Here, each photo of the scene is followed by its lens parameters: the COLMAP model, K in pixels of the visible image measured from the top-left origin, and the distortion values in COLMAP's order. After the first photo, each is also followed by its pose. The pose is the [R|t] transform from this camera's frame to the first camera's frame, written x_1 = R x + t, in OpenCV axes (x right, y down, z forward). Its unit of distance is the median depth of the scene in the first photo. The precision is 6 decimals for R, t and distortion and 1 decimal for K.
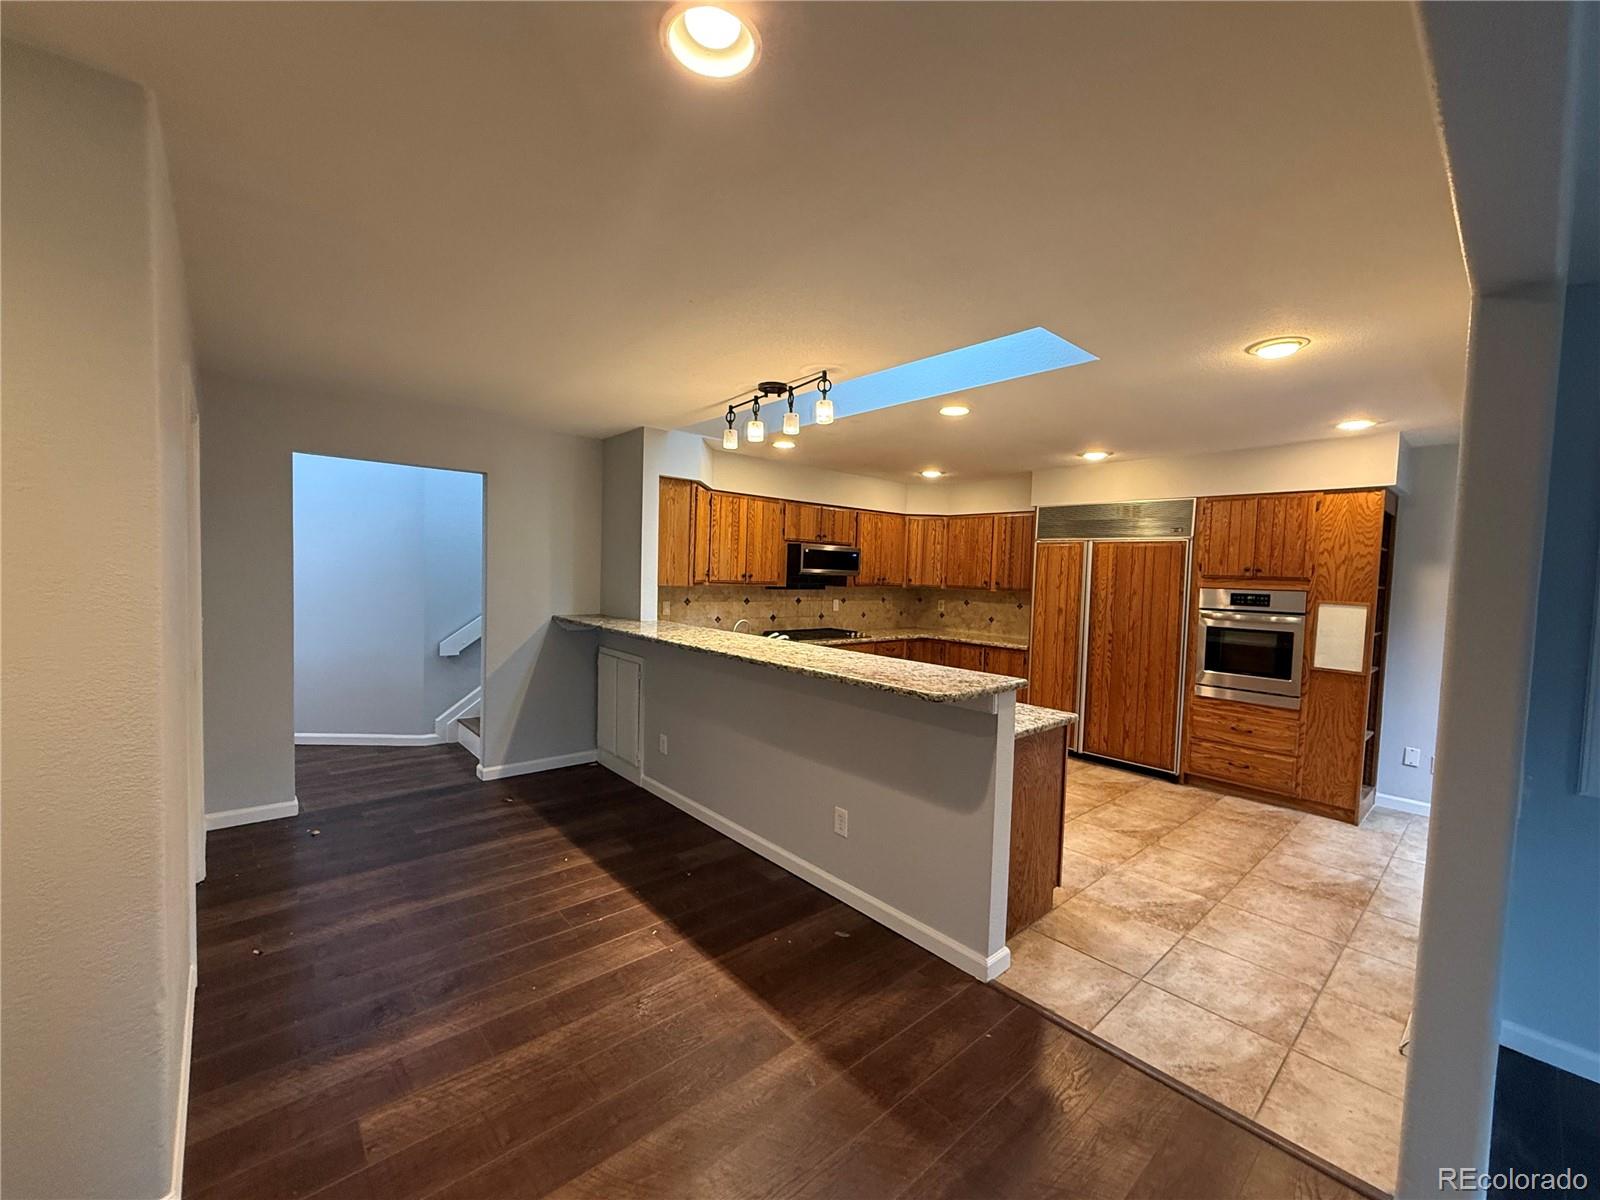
lens RADIAL K [[646.6, 0, 800.0], [0, 646.6, 600.0], [0, 0, 1]] dist [-0.000662, -0.000063]
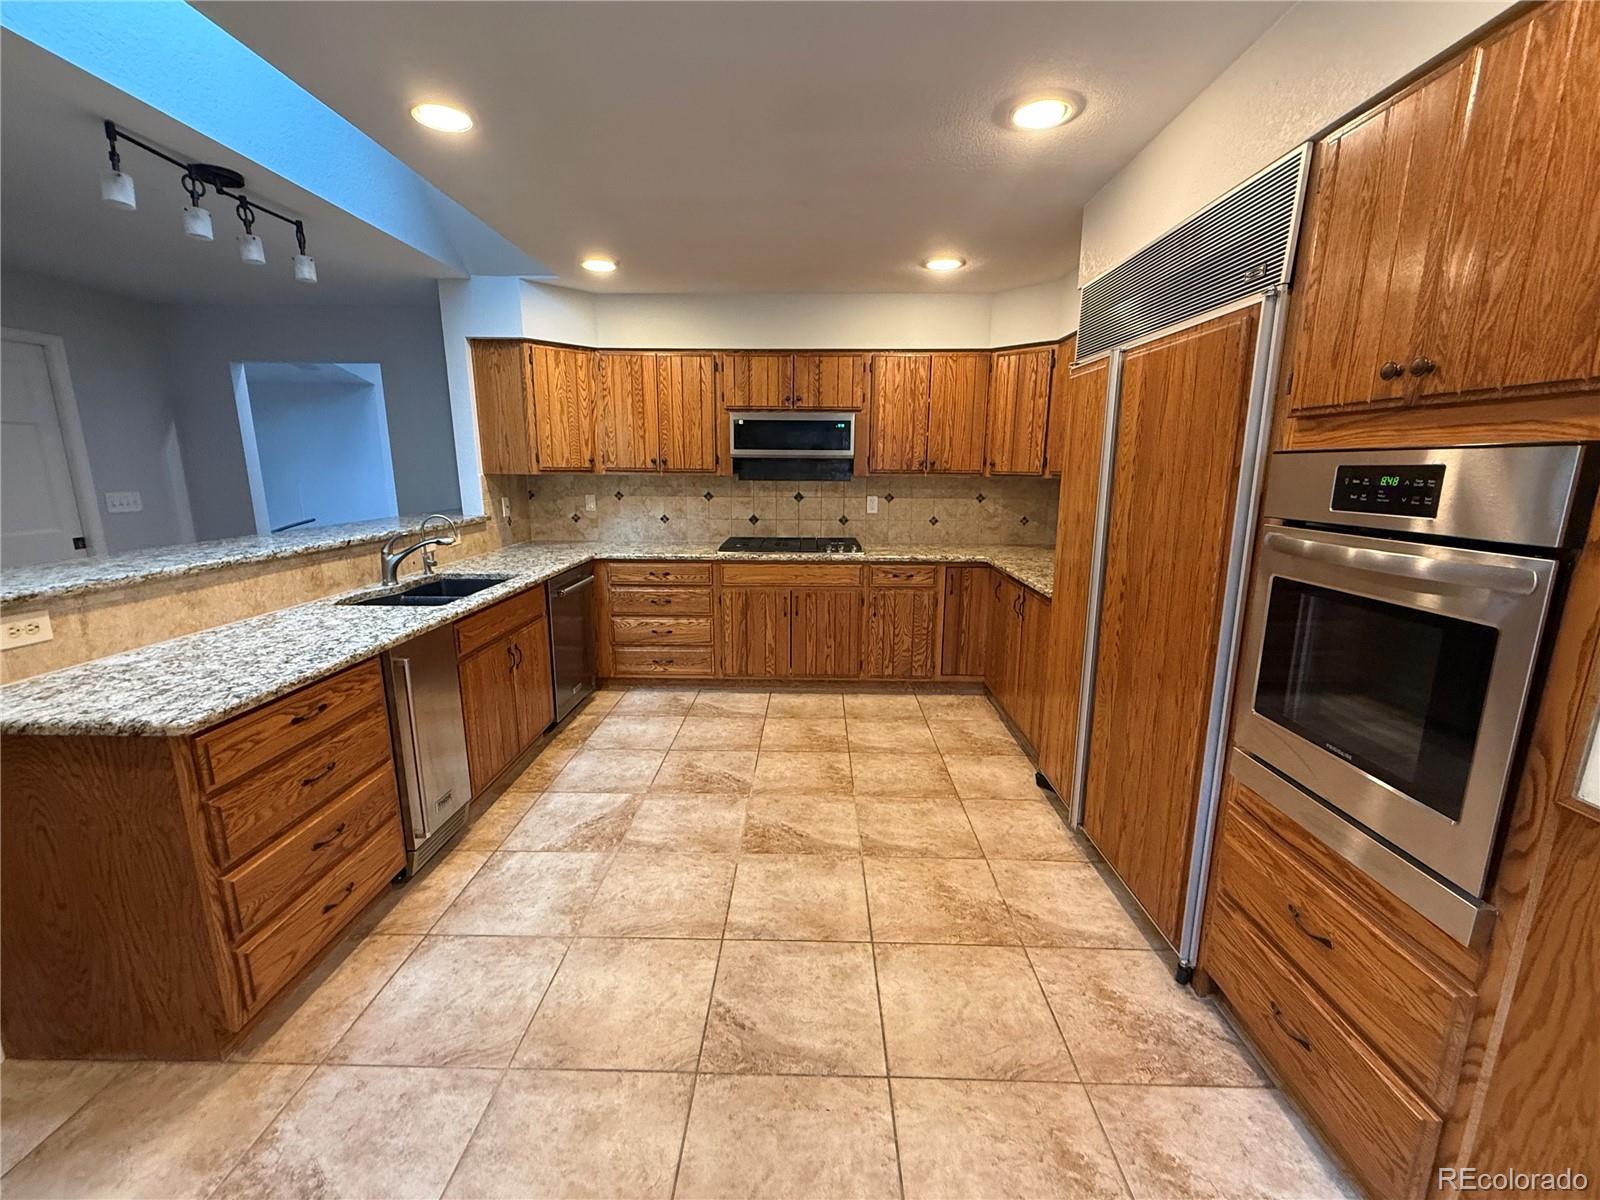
lens RADIAL K [[674.1, 0, 800.0], [0, 674.1, 600.0], [0, 0, 1]] dist [-0.000582, -0.000153]
pose [[0.734611, 0.108357, -0.669780, 0.604386], [-0.013147, 0.989253, 0.145622, 0.006405], [0.678361, -0.098170, 0.728140, 0.536472]]
